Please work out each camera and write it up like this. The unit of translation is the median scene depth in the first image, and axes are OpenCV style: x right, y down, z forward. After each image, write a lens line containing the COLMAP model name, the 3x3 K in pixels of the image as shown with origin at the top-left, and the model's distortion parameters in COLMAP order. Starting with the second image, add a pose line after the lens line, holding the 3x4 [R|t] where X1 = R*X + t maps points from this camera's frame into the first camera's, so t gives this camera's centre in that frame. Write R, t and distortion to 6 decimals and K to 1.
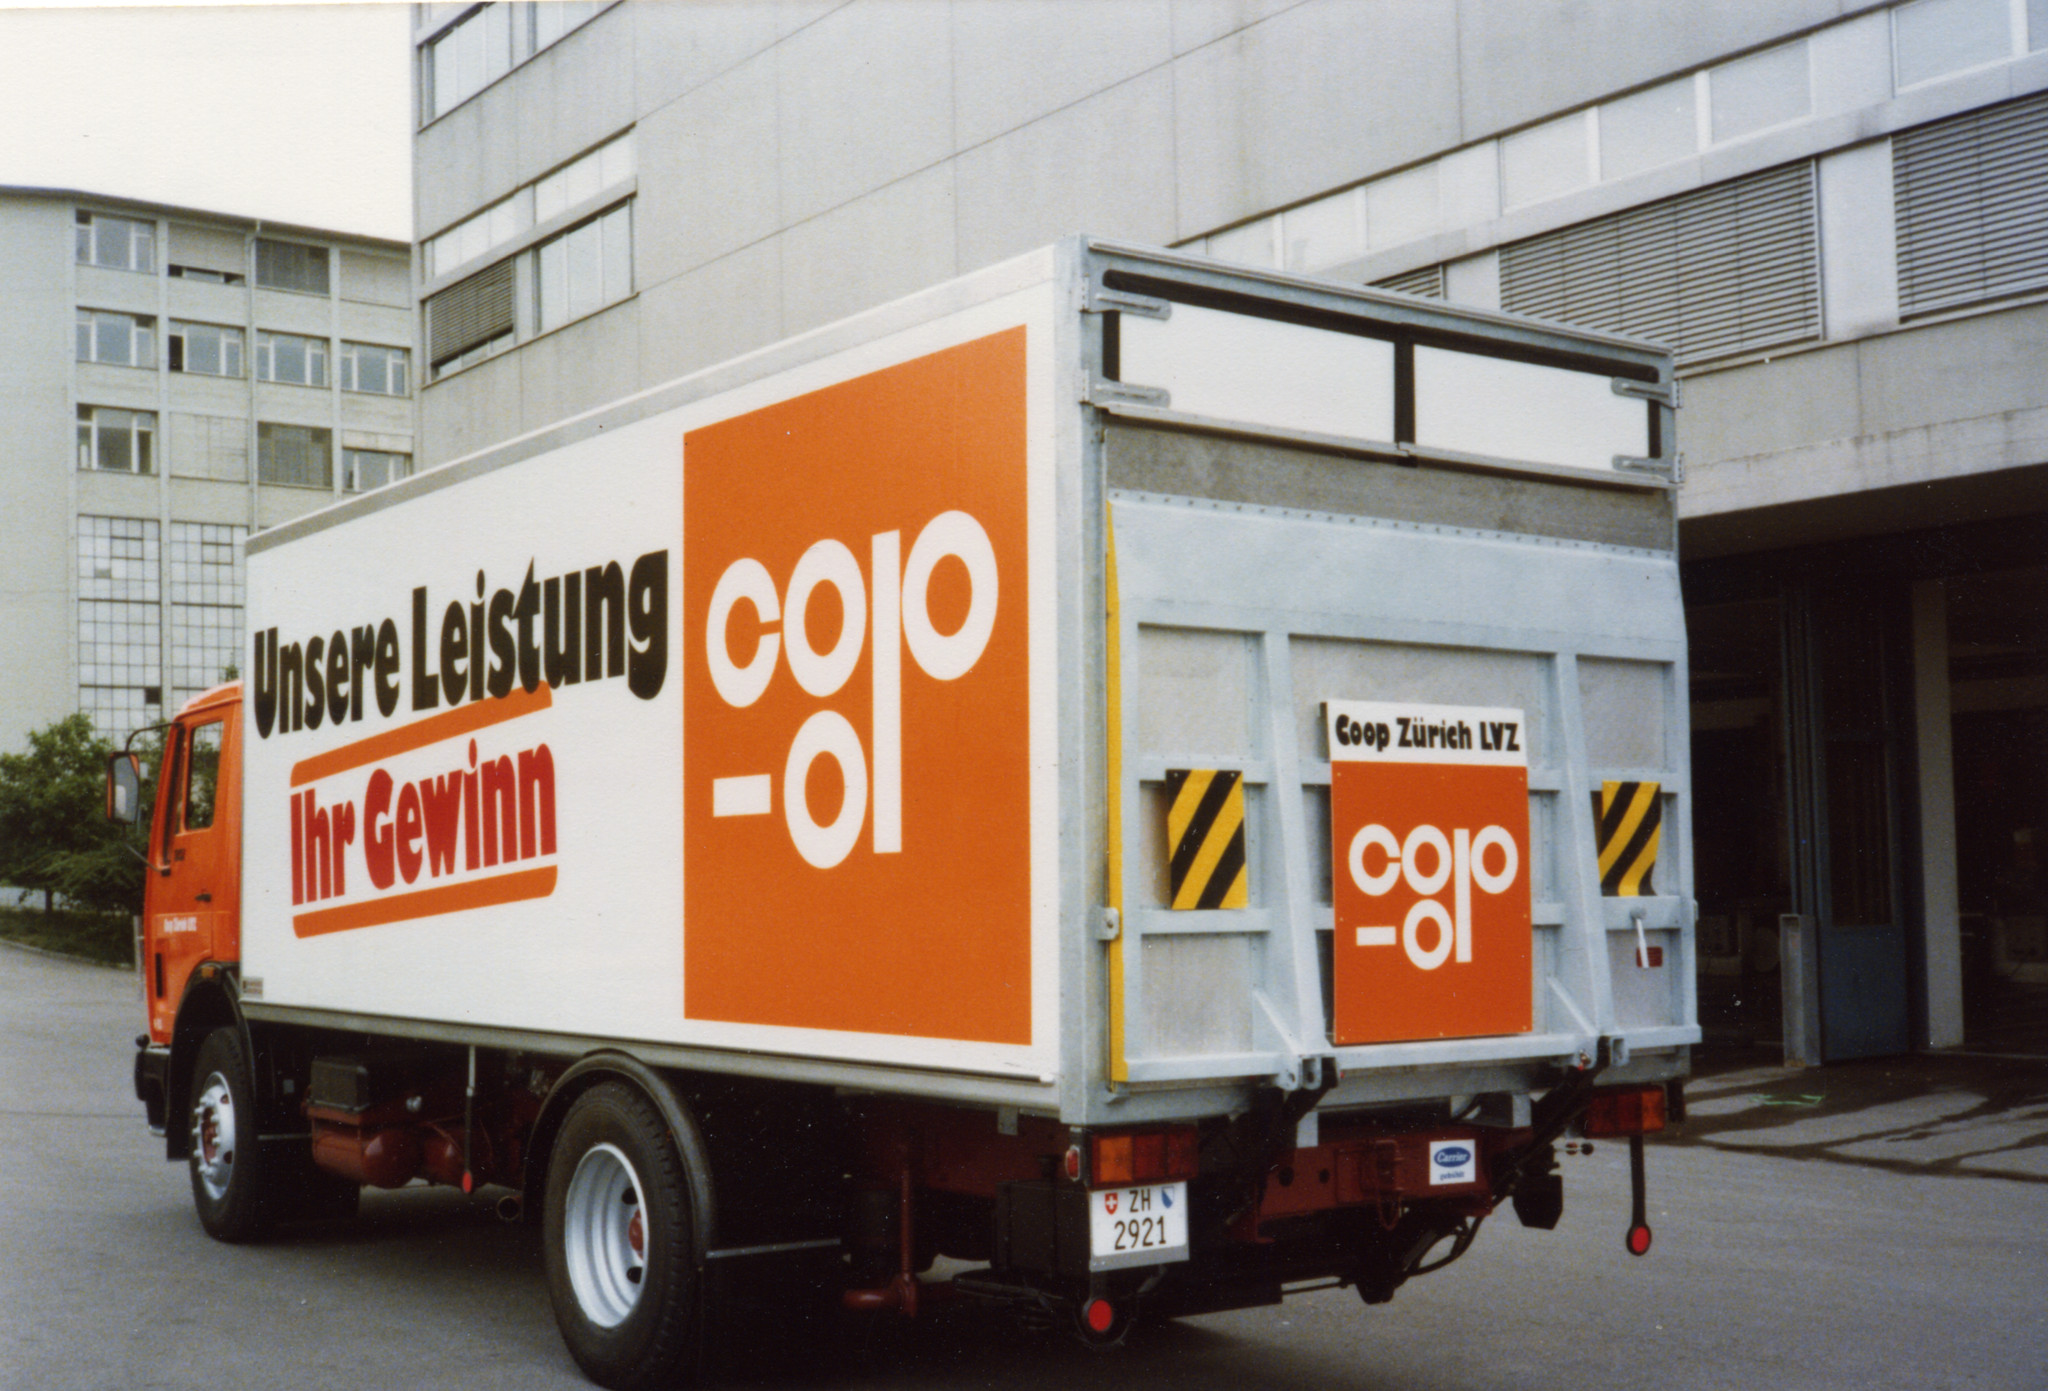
lens RADIAL K [[2436.7, 0, 1024.0], [0, 2436.7, 695.5], [0, 0, 1]] dist [-0.027819, -0.013536]
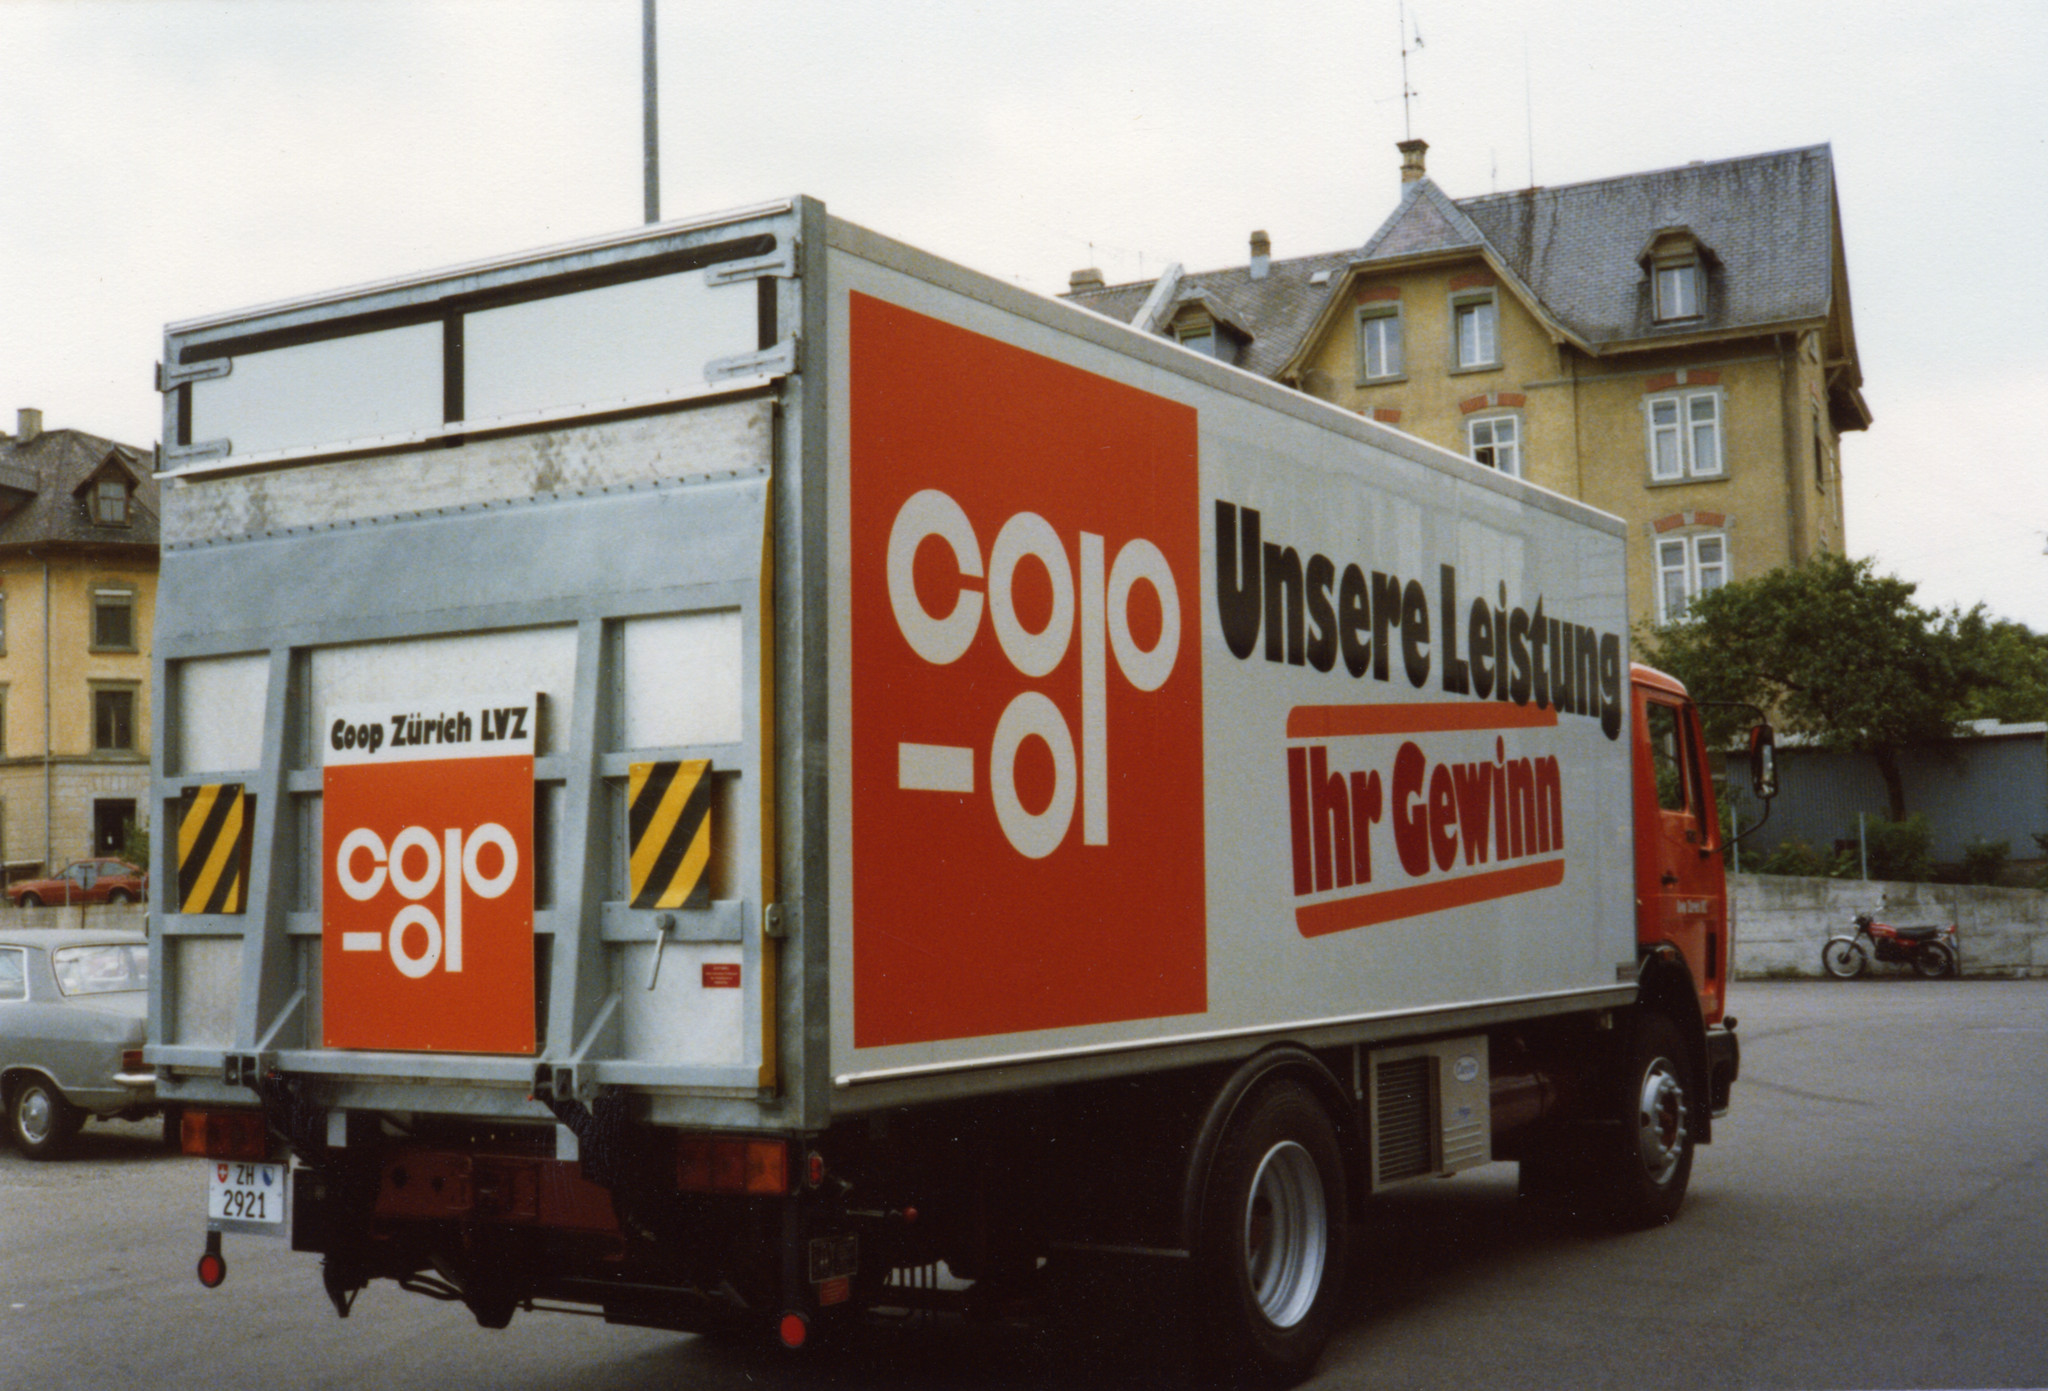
lens RADIAL K [[2436.7, 0, 1024.0], [0, 2436.7, 695.5], [0, 0, 1]] dist [-0.027819, -0.013536]
pose [[0.373797, -0.070891, -0.924797, 1.134093], [0.083208, 0.995617, -0.042688, 0.062599], [0.923771, -0.060994, 0.378058, 0.861538]]
